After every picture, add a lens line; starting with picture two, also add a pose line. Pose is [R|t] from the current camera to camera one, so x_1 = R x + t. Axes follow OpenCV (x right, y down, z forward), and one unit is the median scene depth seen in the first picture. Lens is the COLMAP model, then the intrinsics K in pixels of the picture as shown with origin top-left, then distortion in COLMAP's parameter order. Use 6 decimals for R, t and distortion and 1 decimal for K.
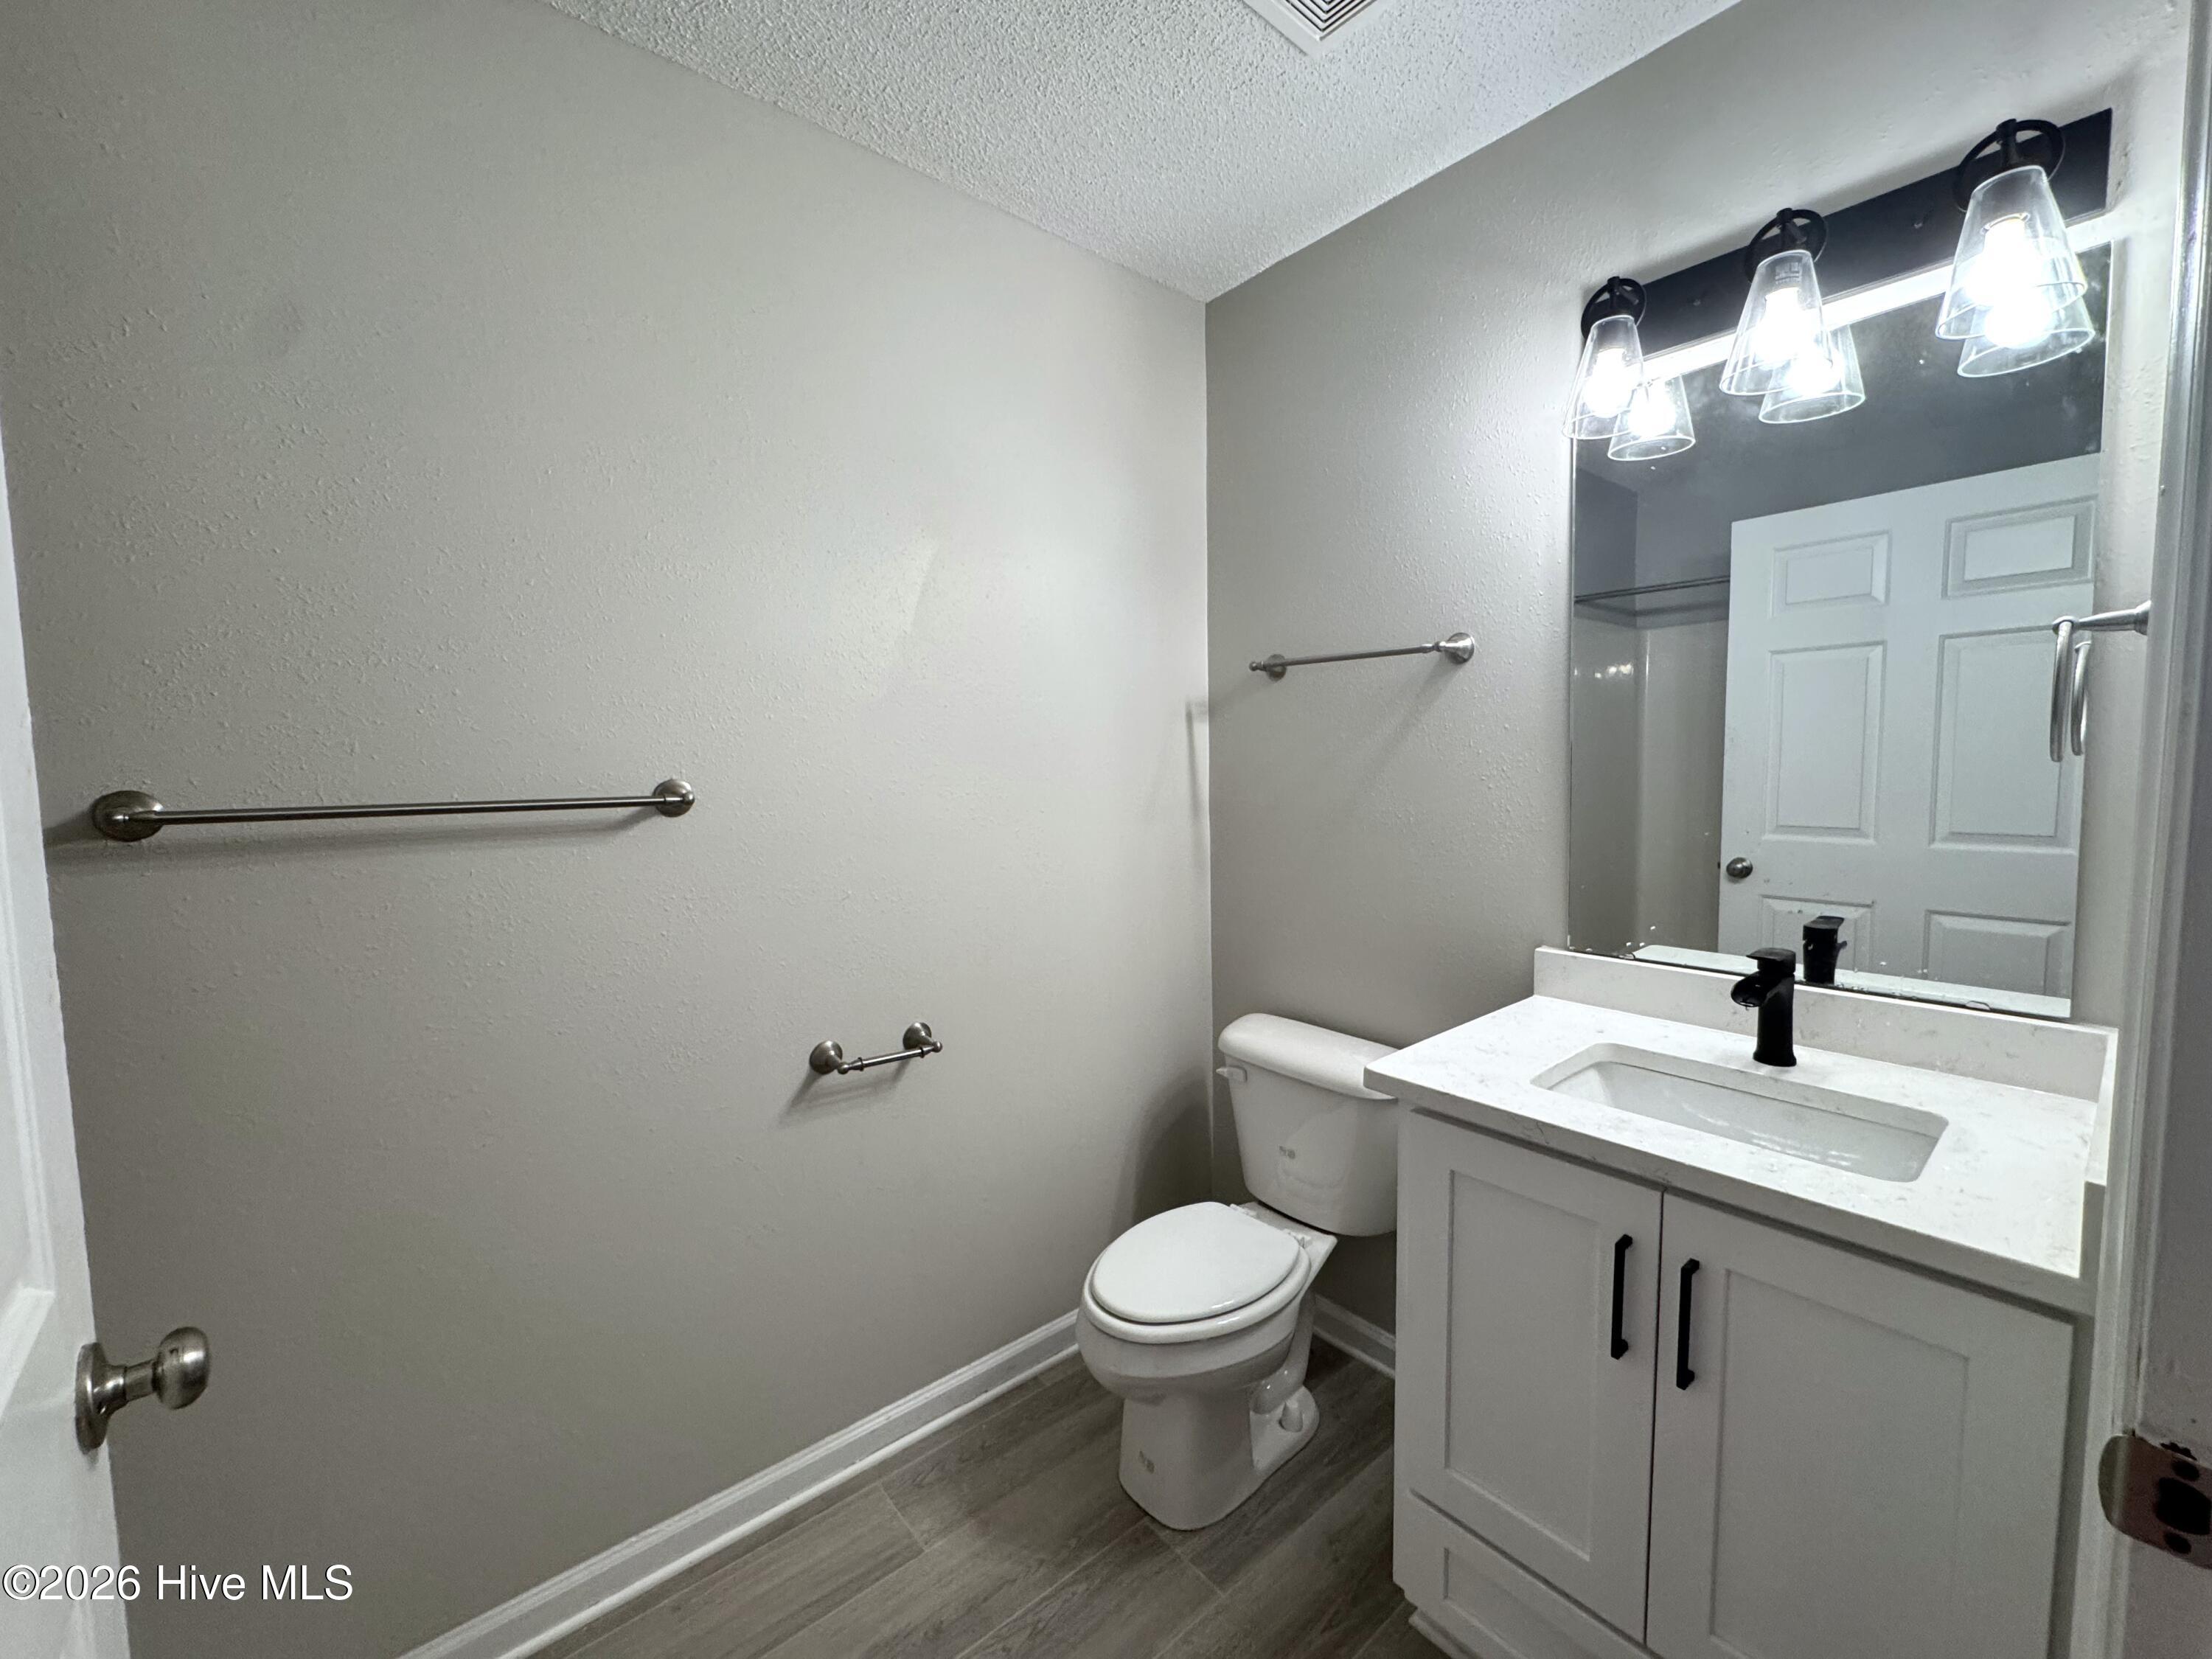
lens RADIAL K [[880.0, 0, 1106.5], [0, 880.0, 831.9], [0, 0, 1]] dist [-0.001885, -0.000314]
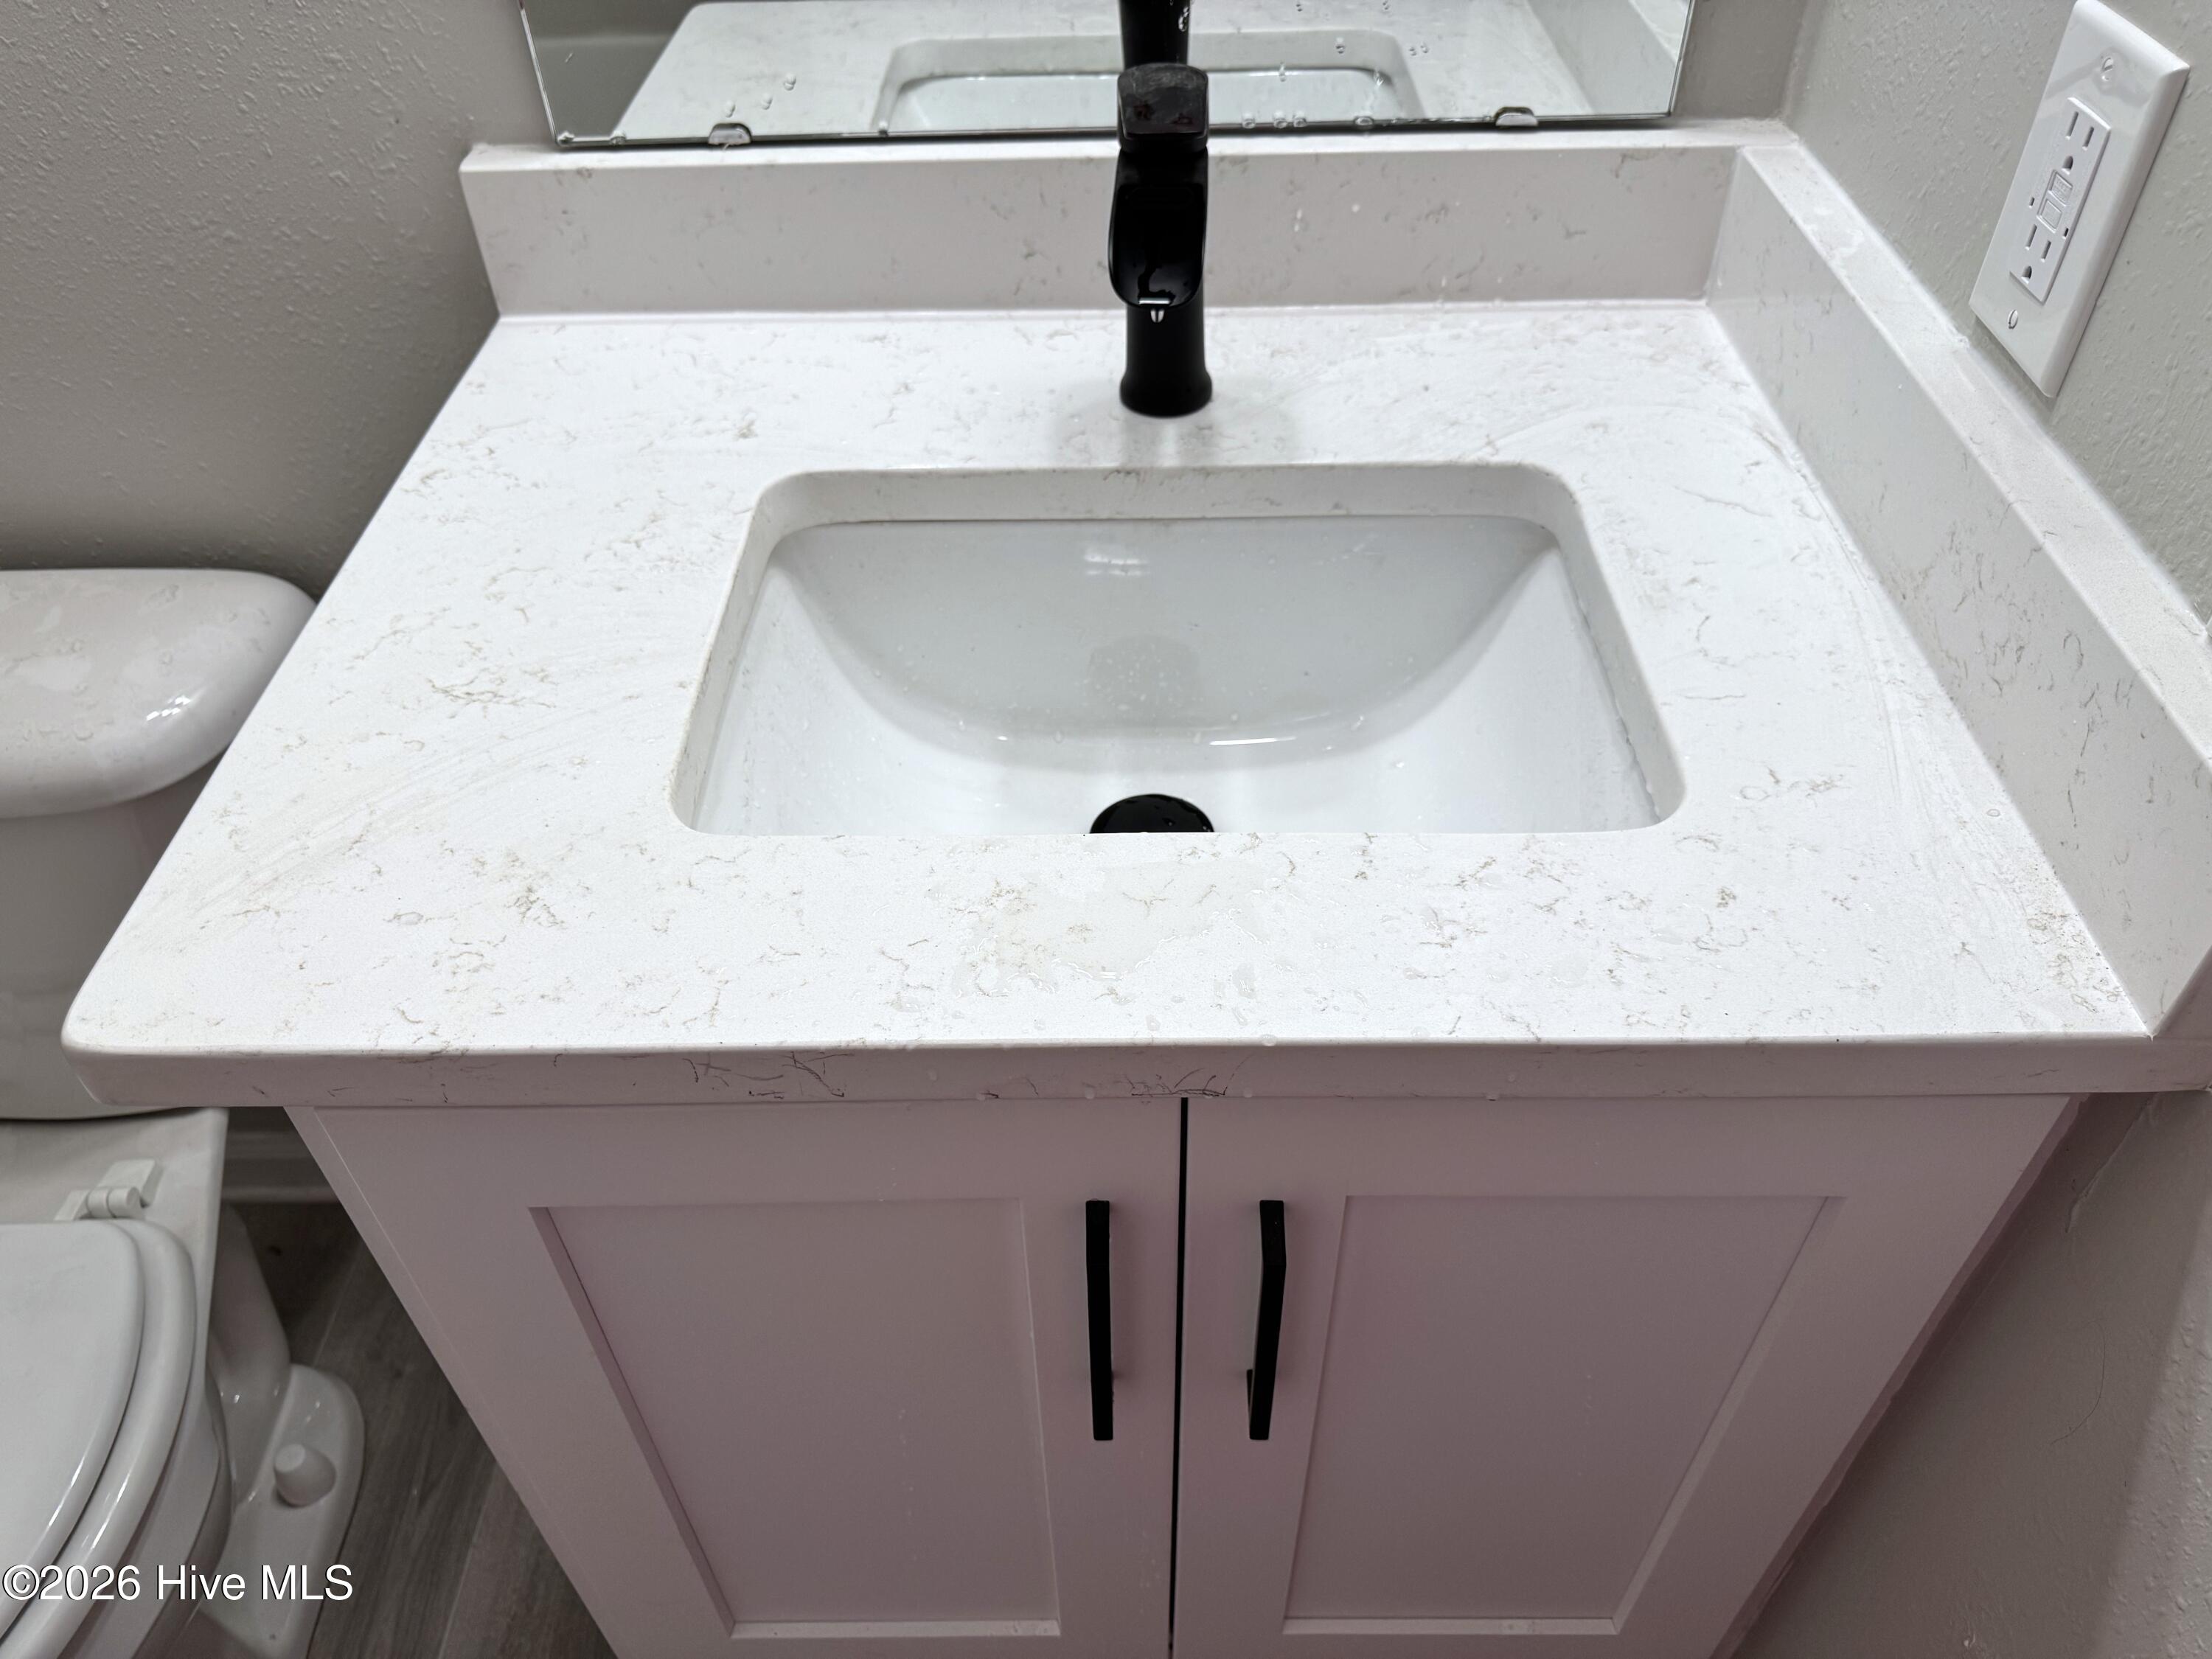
lens RADIAL K [[1593.6, 0, 1106.0], [0, 1593.6, 829.5], [0, 0, 1]] dist [-0.003145, -0.002818]
pose [[0.644583, -0.518532, 0.561816, 0.270488], [0.069162, 0.771383, 0.632602, -0.026358], [-0.761400, -0.368908, 0.533083, 0.597442]]
